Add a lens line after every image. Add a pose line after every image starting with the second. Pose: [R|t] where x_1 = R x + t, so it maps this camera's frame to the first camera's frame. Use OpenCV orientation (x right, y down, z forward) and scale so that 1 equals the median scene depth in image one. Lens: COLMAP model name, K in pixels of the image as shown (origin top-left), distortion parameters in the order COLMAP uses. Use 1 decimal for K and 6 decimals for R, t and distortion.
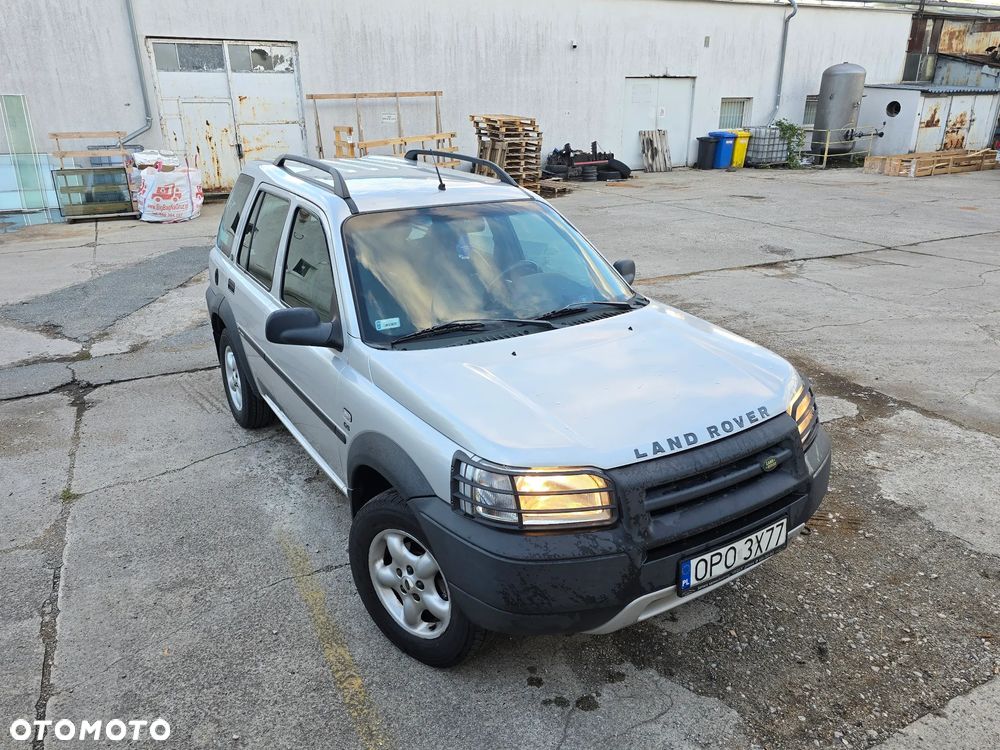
lens RADIAL K [[713.2, 0, 493.1], [0, 713.2, 373.1], [0, 0, 1]] dist [0.060687, -0.051173]
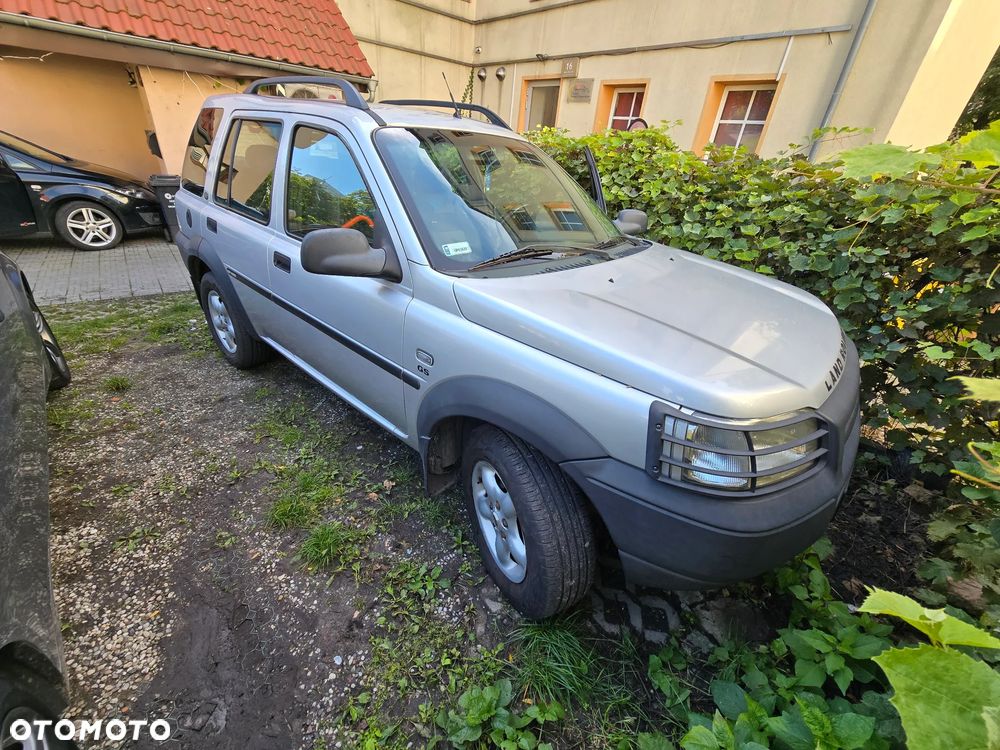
lens RADIAL K [[411.0, 0, 494.2], [0, 411.0, 378.5], [0, 0, 1]] dist [-0.000947, 0.000110]
pose [[0.954551, -0.074372, 0.288619, -0.233873], [0.028407, 0.986660, 0.160294, 0.007028], [-0.296690, -0.144810, 0.943931, 0.445371]]
